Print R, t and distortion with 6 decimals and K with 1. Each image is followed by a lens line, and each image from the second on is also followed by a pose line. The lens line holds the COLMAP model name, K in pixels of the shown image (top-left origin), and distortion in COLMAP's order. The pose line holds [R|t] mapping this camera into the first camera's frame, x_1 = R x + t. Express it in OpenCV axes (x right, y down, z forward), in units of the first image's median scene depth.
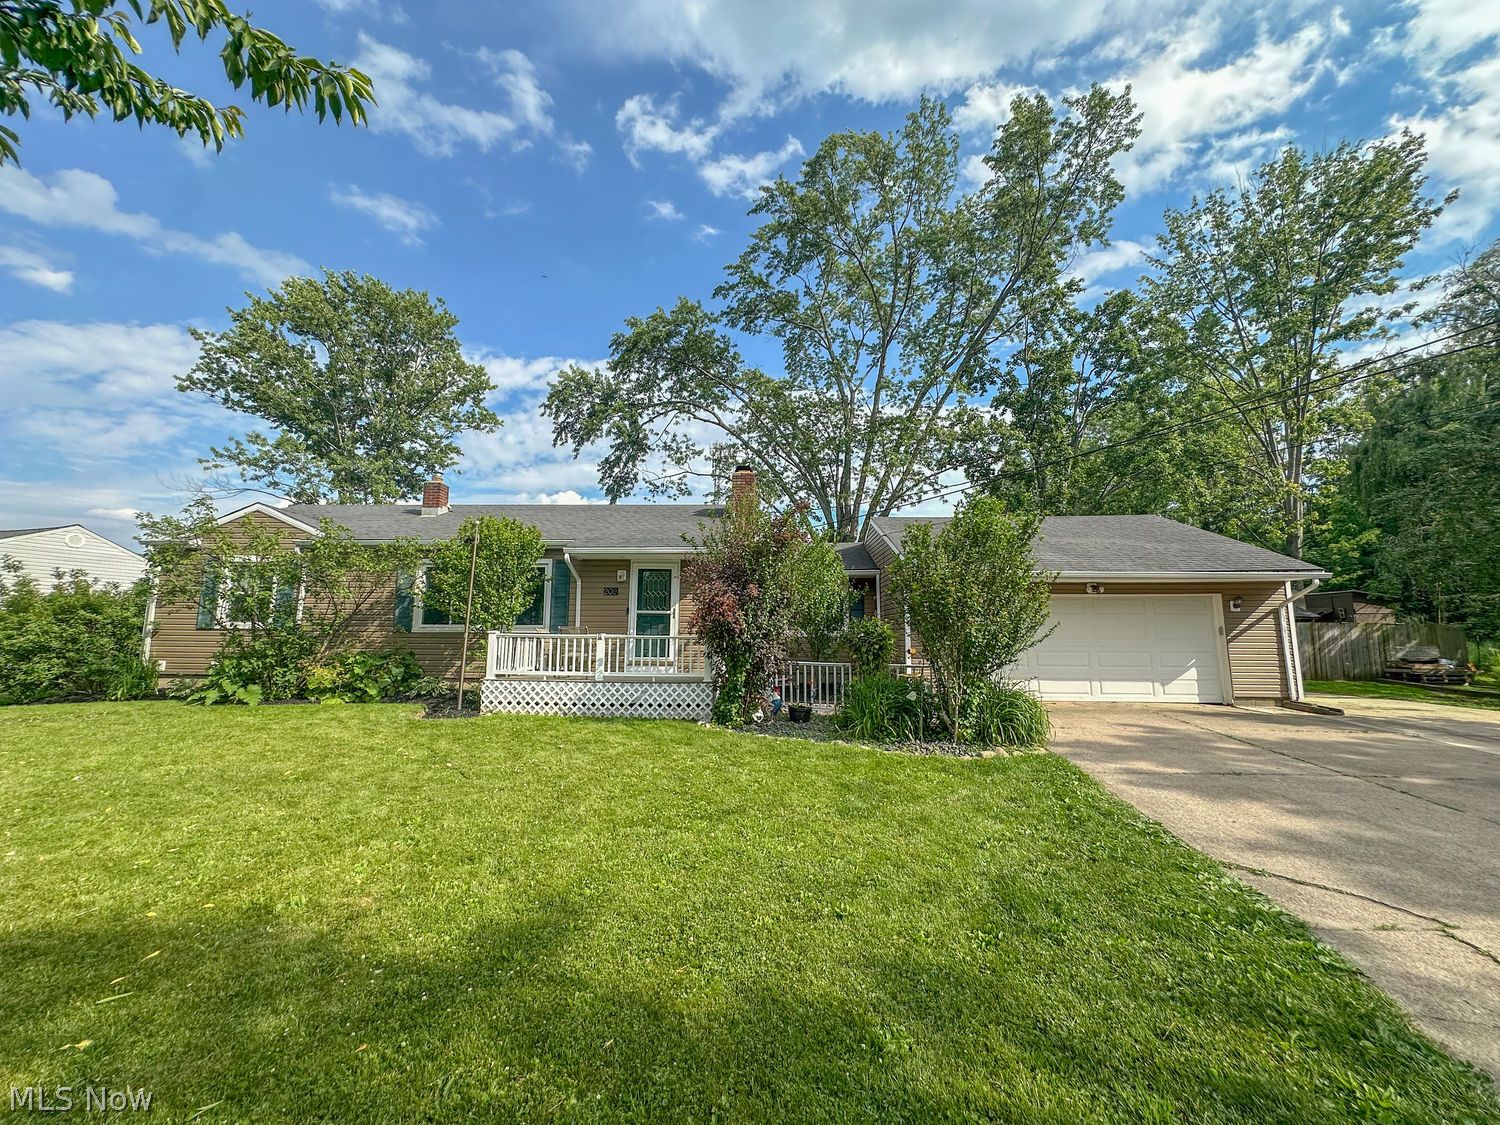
lens RADIAL K [[607.5, 0, 739.7], [0, 607.5, 555.9], [0, 0, 1]] dist [0.002586, -0.000551]
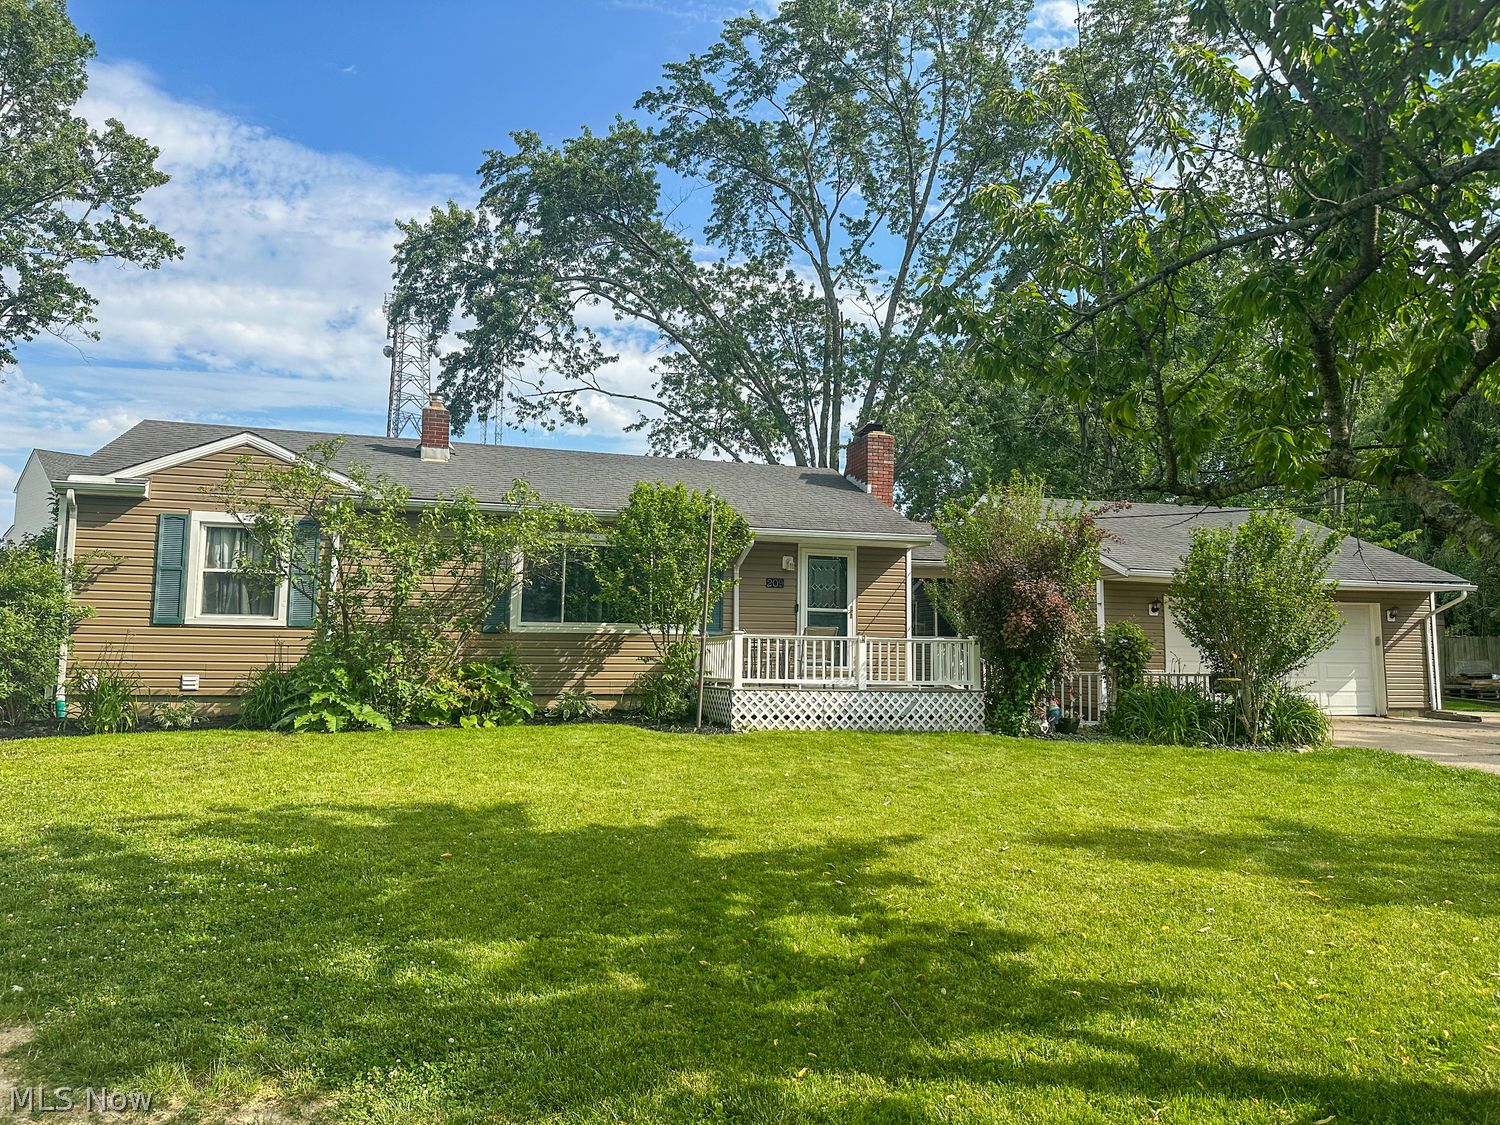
lens RADIAL K [[1058.4, 0, 746.2], [0, 1058.4, 562.5], [0, 0, 1]] dist [0.056338, -0.081689]
pose [[0.947327, 0.033650, 0.318496, -0.673635], [-0.048975, 0.997989, 0.040230, -0.020352], [-0.316502, -0.053710, 0.947070, -0.274244]]
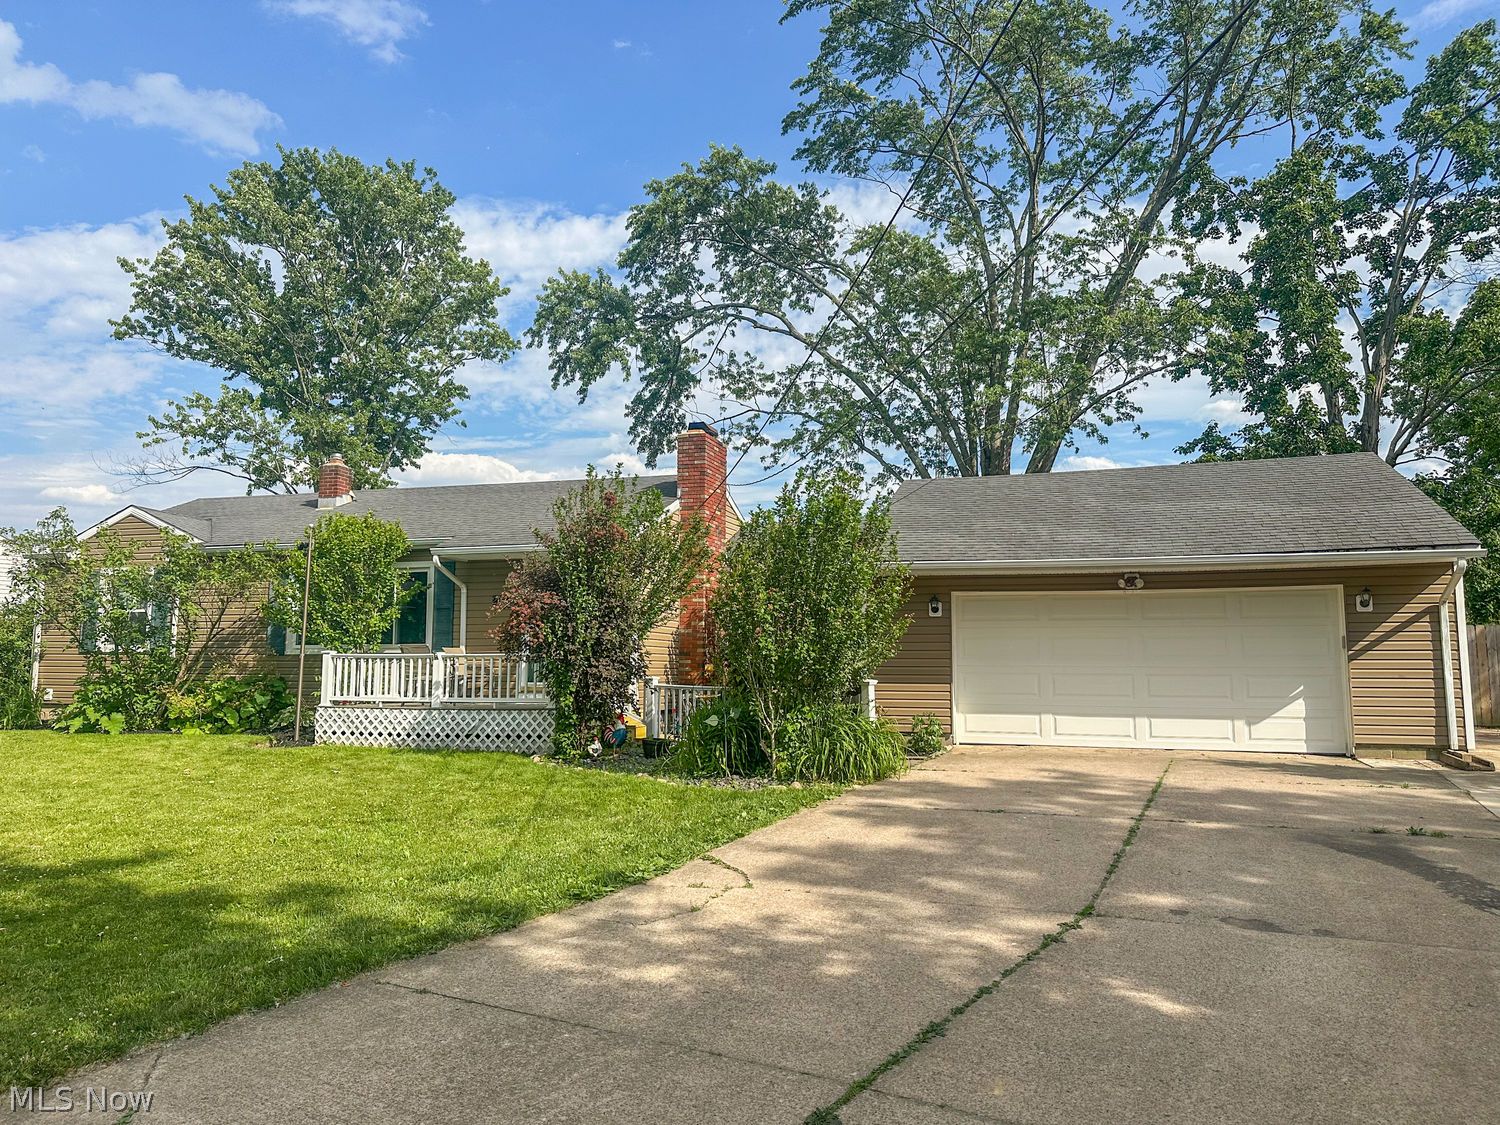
lens RADIAL K [[1058.4, 0, 729.2], [0, 1058.4, 554.5], [0, 0, 1]] dist [0.056338, -0.081689]
pose [[0.965211, -0.031909, -0.259517, 0.433141], [0.038699, 0.999028, 0.021092, -0.018890], [0.258592, -0.030402, 0.965508, -0.252011]]
